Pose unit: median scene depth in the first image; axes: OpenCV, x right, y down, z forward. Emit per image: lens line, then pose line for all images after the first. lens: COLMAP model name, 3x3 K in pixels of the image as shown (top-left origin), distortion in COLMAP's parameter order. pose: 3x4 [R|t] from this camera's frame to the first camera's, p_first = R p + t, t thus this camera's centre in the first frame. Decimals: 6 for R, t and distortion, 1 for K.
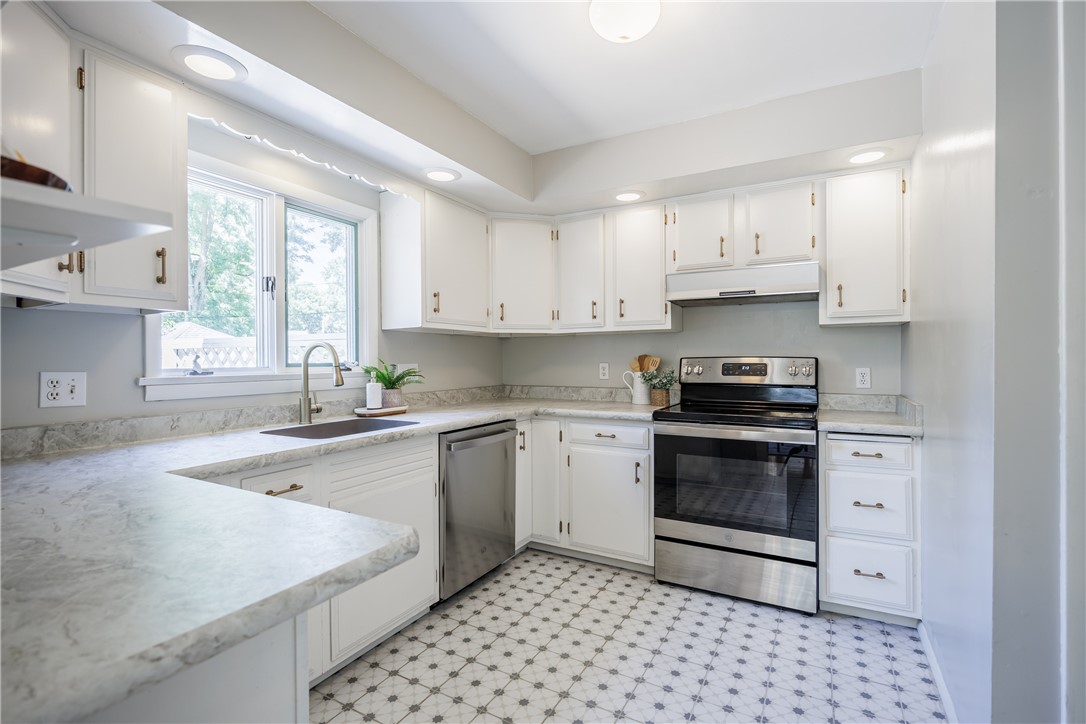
lens RADIAL K [[488.3, 0, 546.4], [0, 488.3, 361.3], [0, 0, 1]] dist [-0.001341, -0.000184]
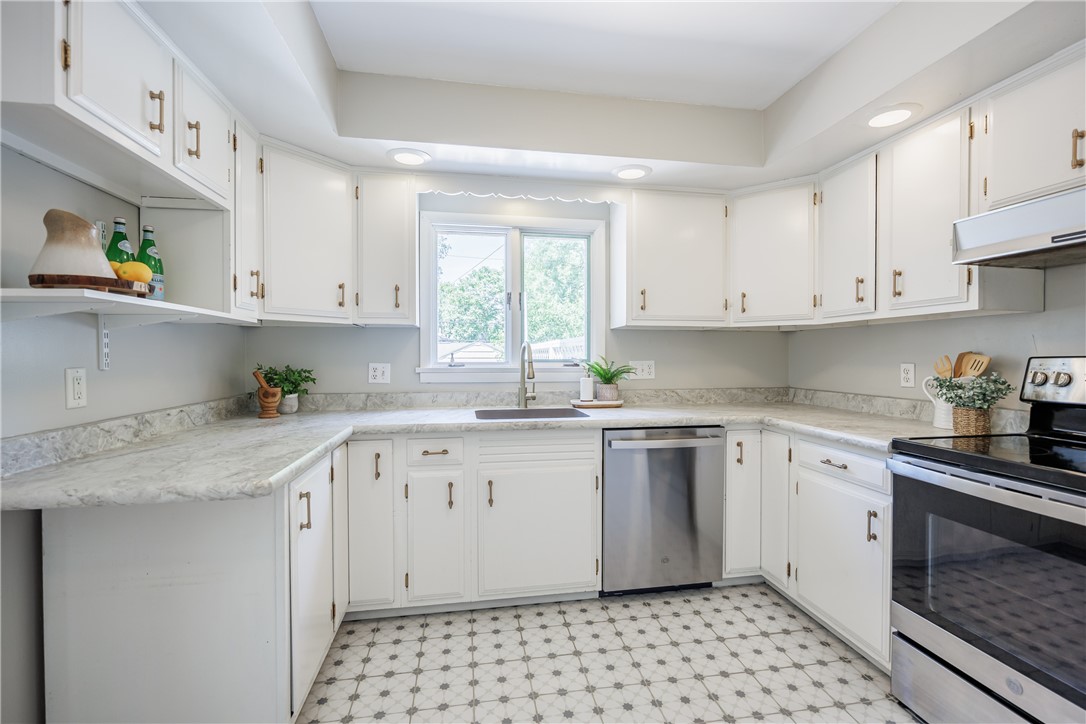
lens RADIAL K [[469.1, 0, 545.9], [0, 469.1, 359.6], [0, 0, 1]] dist [-0.002707, -0.000206]
pose [[0.639542, 0.012040, -0.768661, 0.472821], [-0.006762, 0.999927, 0.010037, -0.007941], [0.768726, -0.001222, 0.639577, 0.281649]]
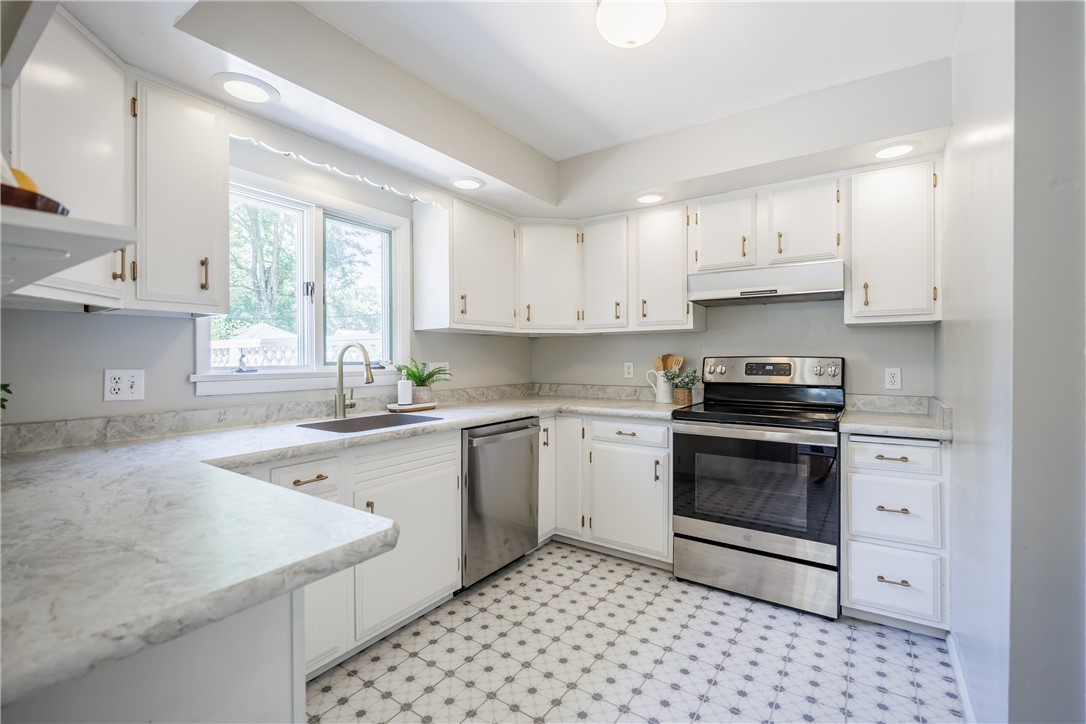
lens RADIAL K [[469.1, 0, 545.9], [0, 469.1, 359.6], [0, 0, 1]] dist [-0.002707, -0.000206]
pose [[0.995920, 0.002730, -0.090199, 0.052758], [-0.002675, 0.999996, 0.000728, -0.003067], [0.090201, -0.000484, 0.995923, 0.010054]]
